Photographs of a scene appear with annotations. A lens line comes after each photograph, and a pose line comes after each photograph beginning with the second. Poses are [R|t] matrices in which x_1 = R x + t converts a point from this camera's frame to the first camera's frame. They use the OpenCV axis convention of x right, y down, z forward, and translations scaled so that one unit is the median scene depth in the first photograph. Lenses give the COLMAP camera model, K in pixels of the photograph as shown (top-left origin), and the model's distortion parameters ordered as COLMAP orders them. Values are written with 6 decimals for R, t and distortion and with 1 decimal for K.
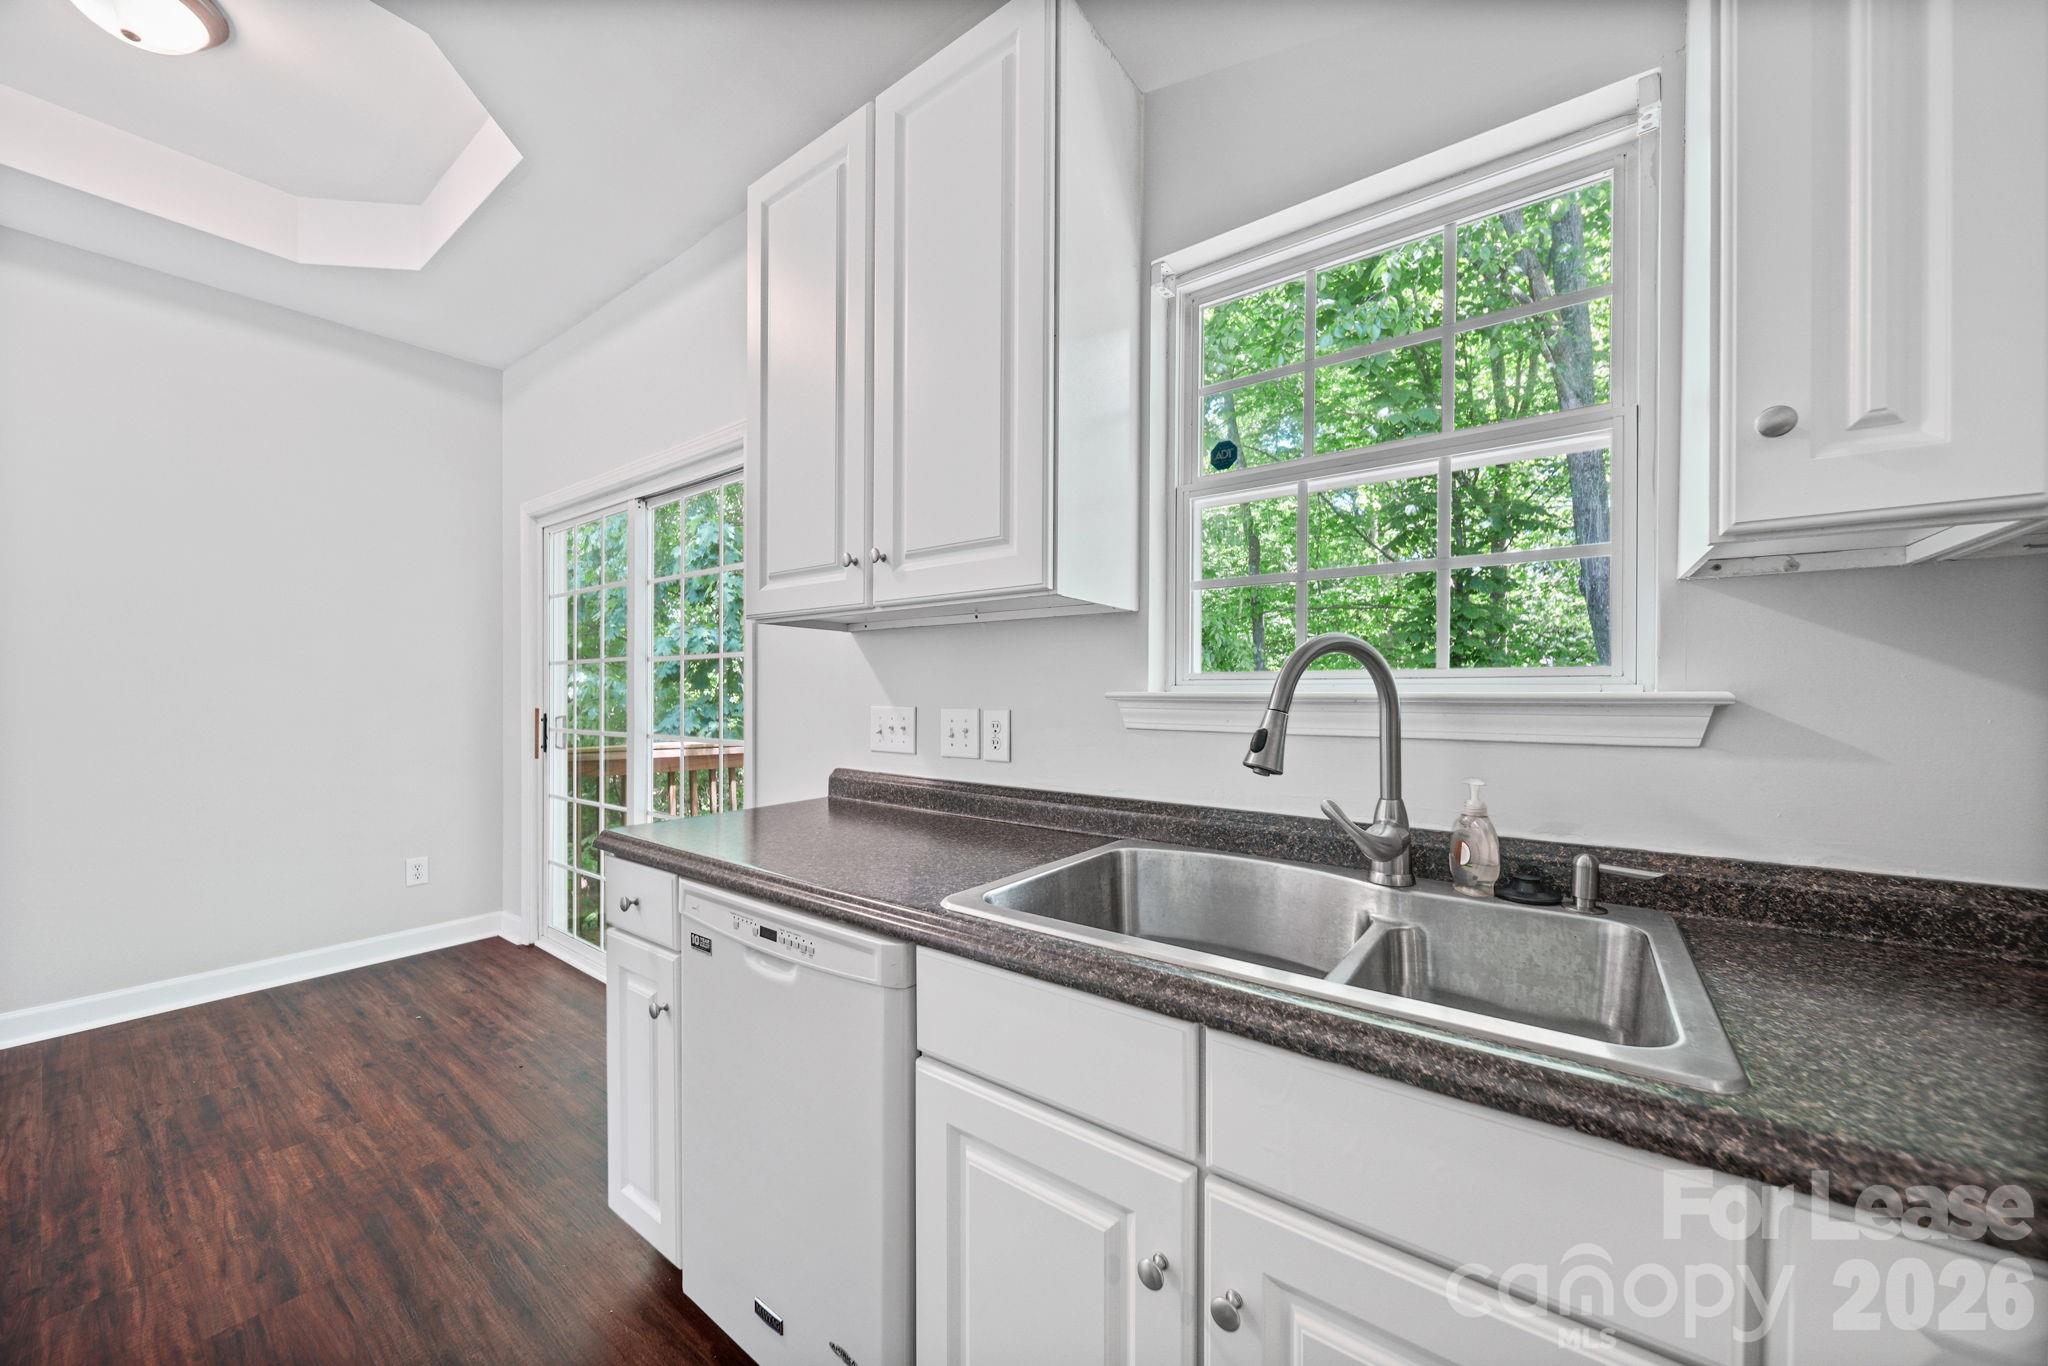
lens RADIAL K [[735.6, 0, 1021.5], [0, 735.6, 691.5], [0, 0, 1]] dist [-0.001945, -0.000629]
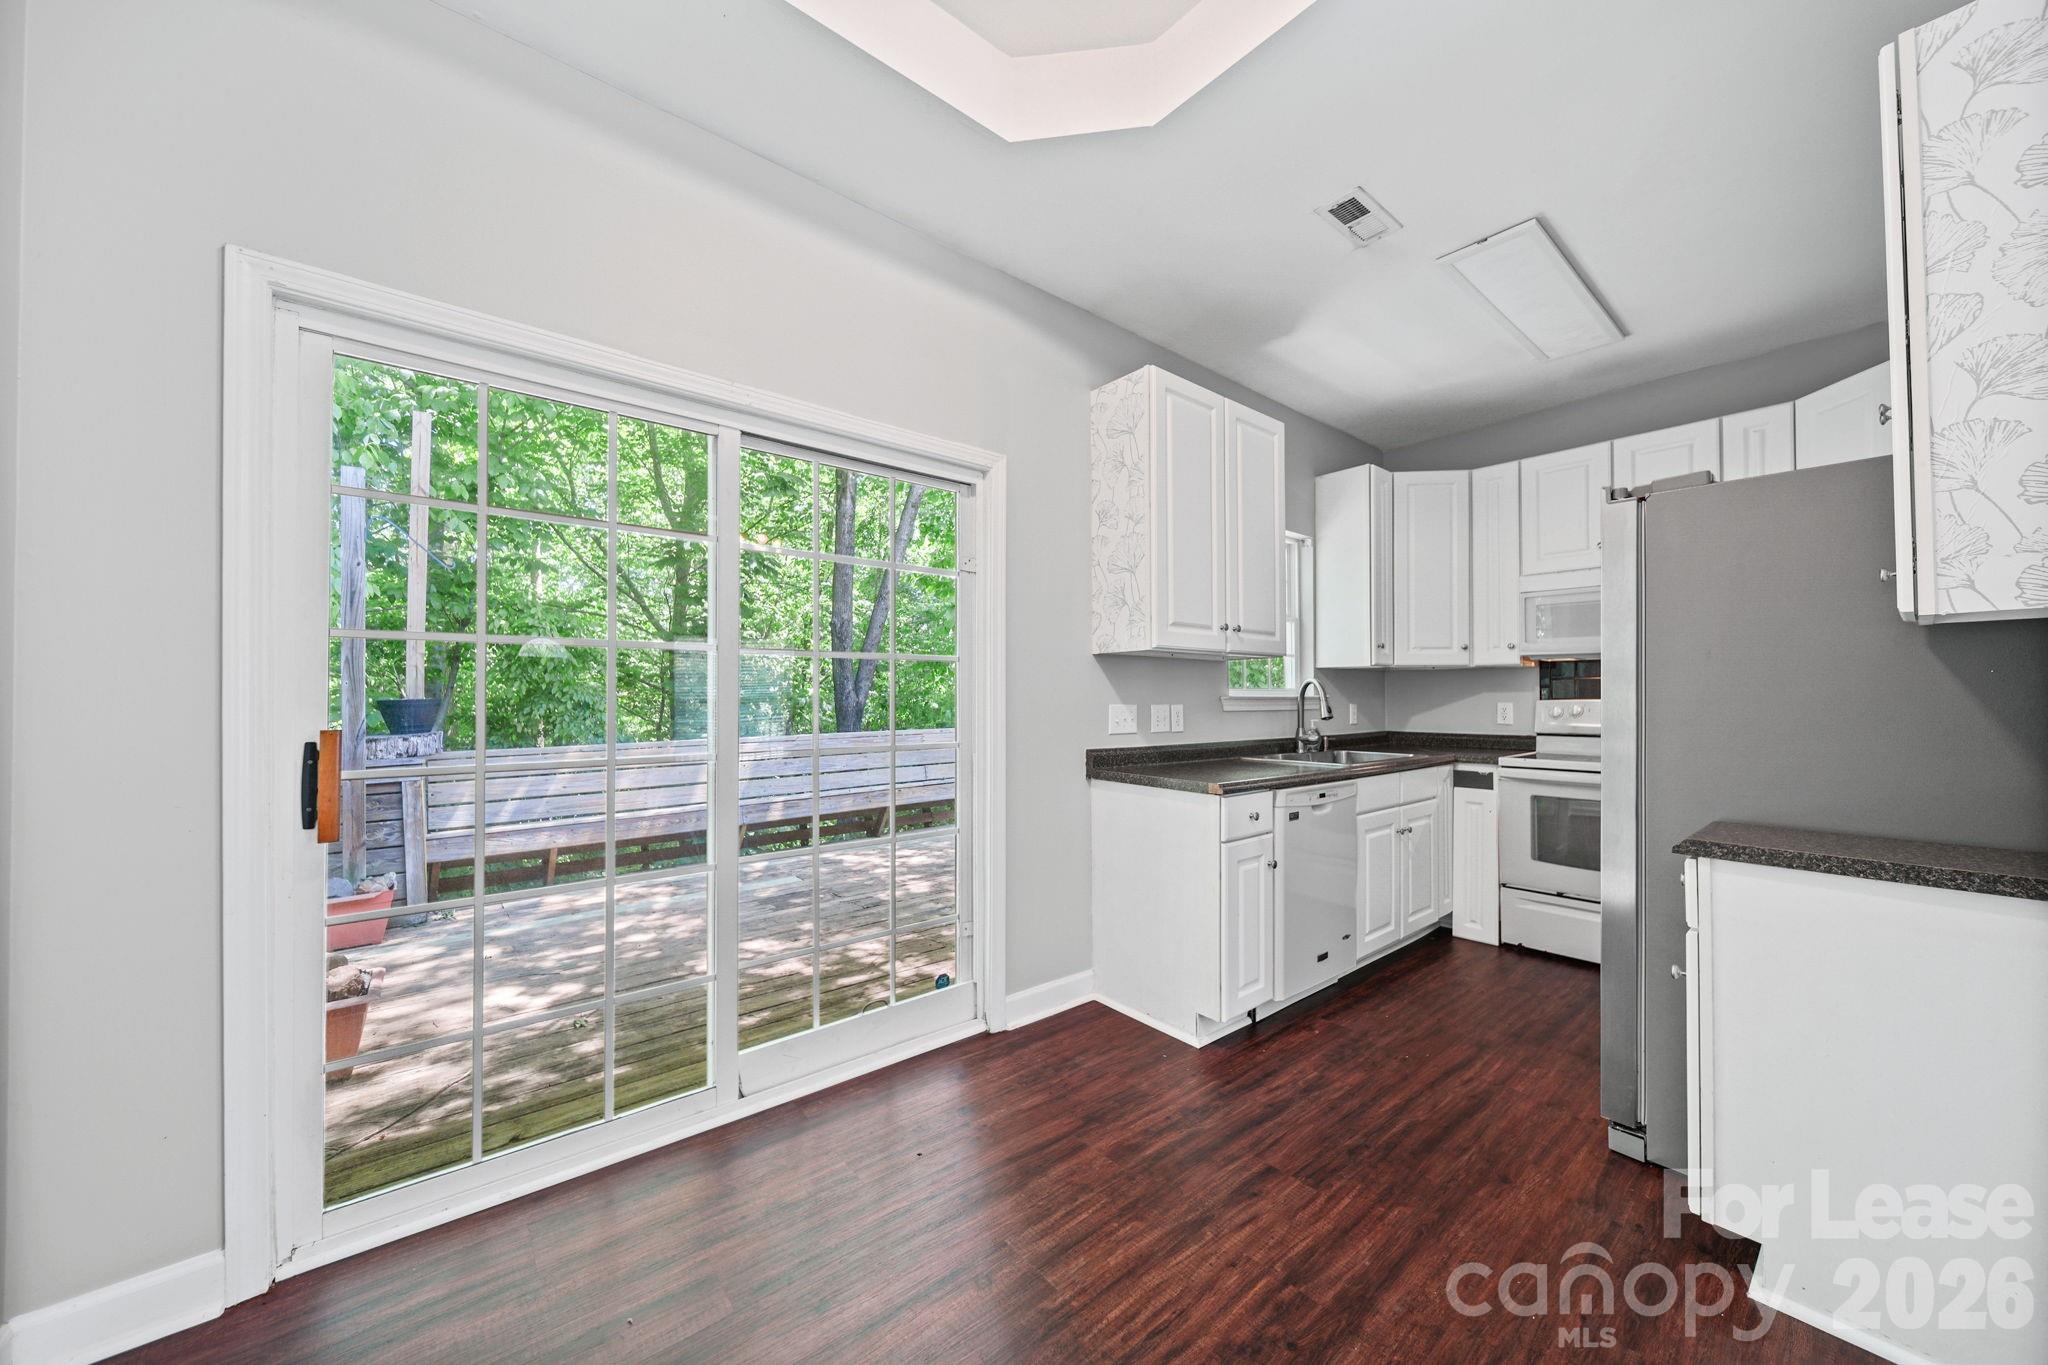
lens RADIAL K [[735.6, 0, 1034.8], [0, 735.6, 686.2], [0, 0, 1]] dist [-0.001945, -0.000629]
pose [[0.234212, 0.011148, 0.972122, -2.337999], [0.006300, 0.999896, -0.012984, -0.000523], [-0.972165, 0.009165, 0.234117, 1.089029]]
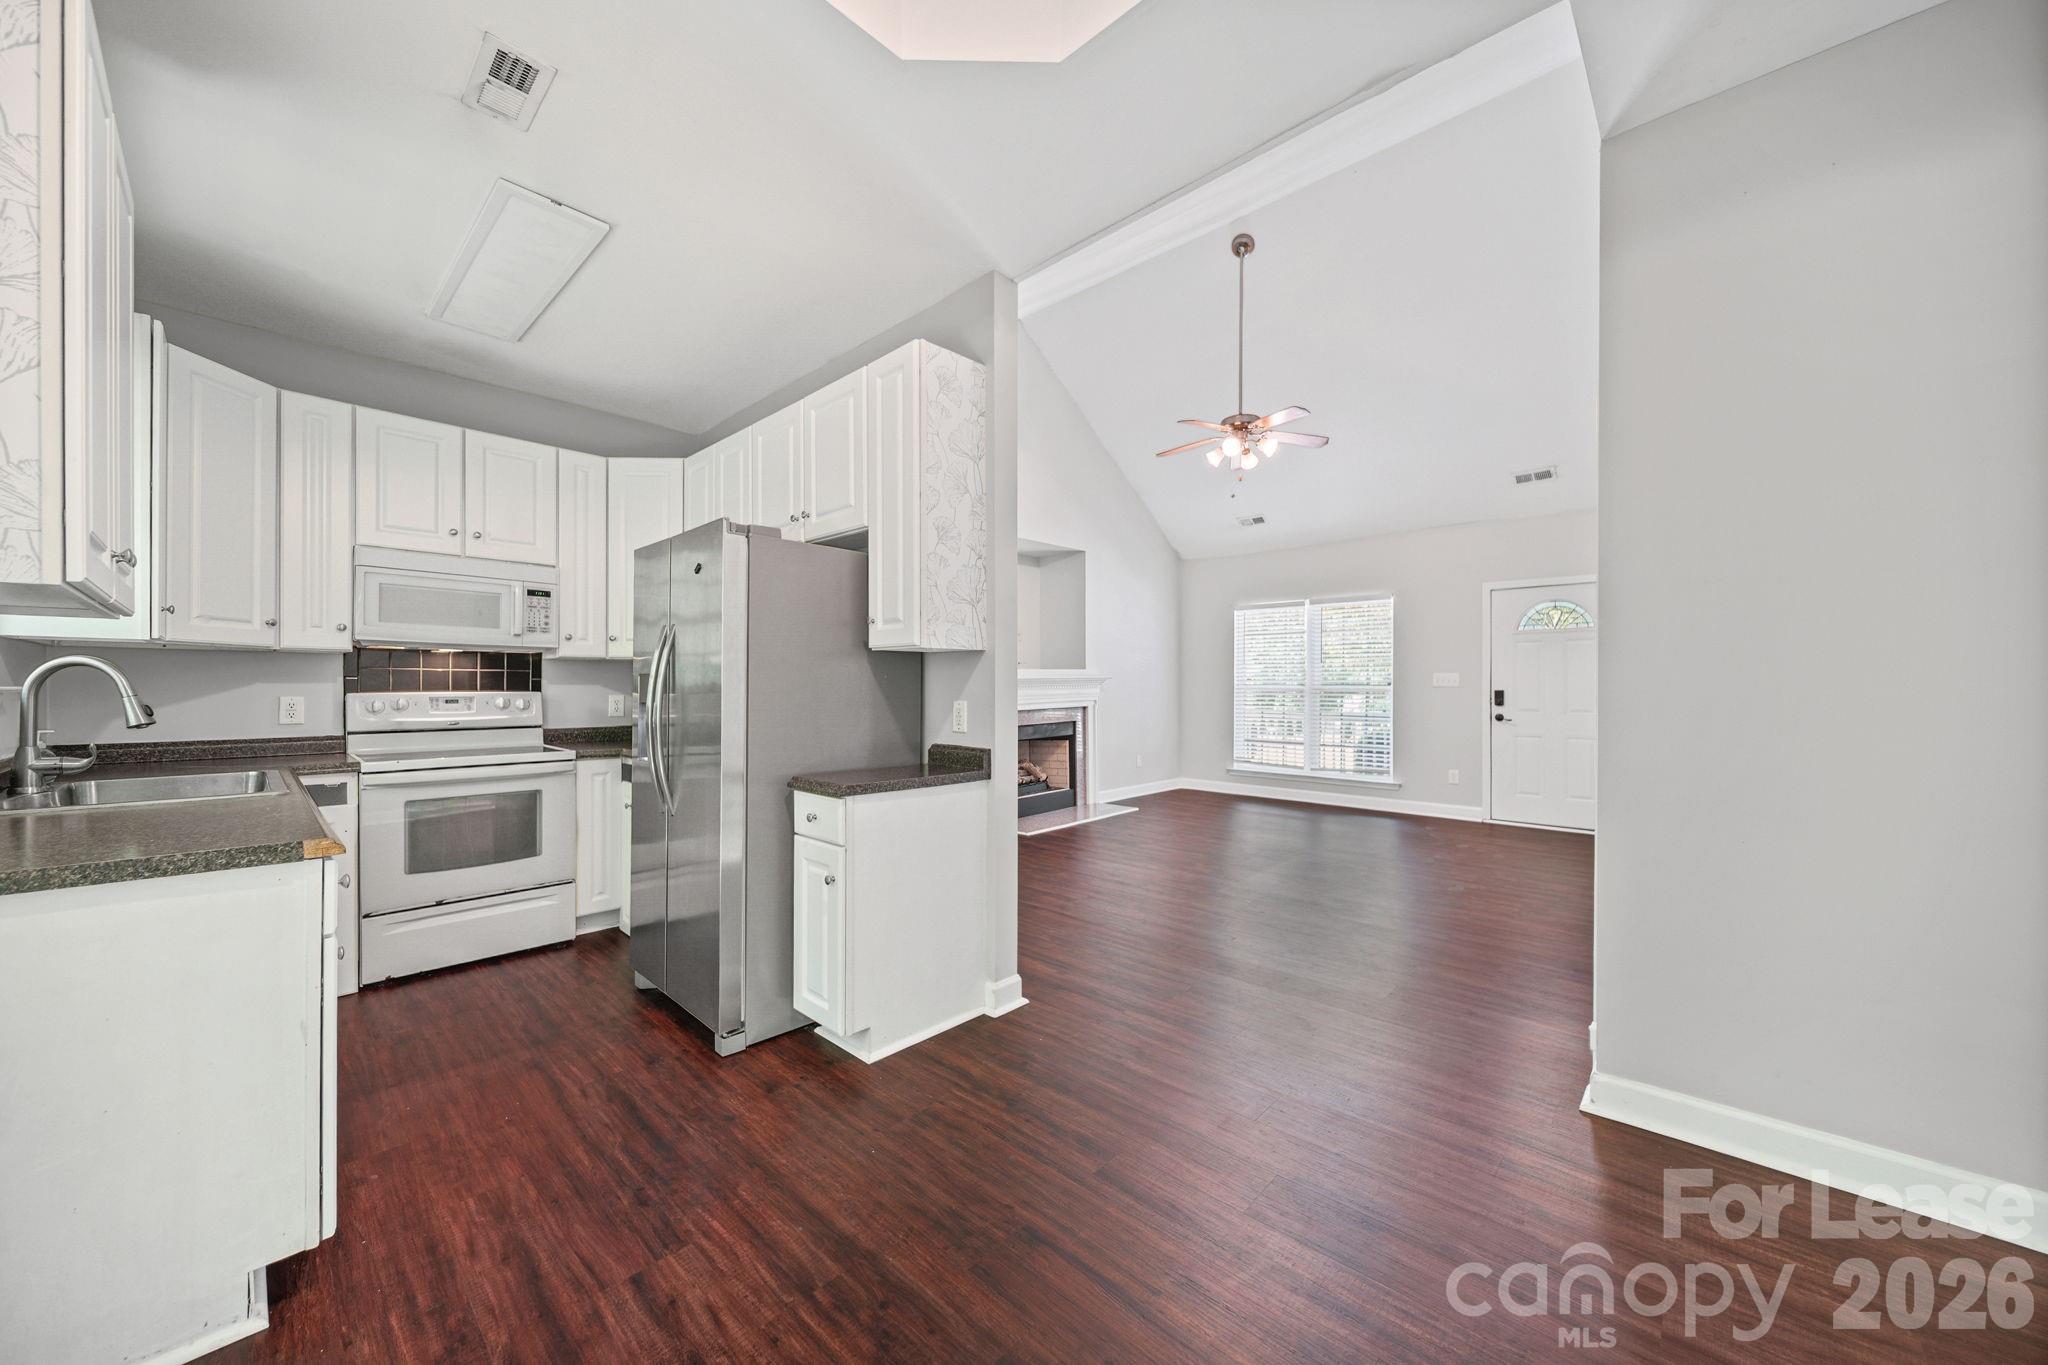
lens RADIAL K [[735.6, 0, 1034.0], [0, 735.6, 684.2], [0, 0, 1]] dist [-0.001945, -0.000629]
pose [[-0.994084, -0.000760, 0.108614, -1.654612], [-0.000656, 0.999999, 0.000995, -0.002938], [-0.108615, 0.000918, -0.994083, 1.946493]]
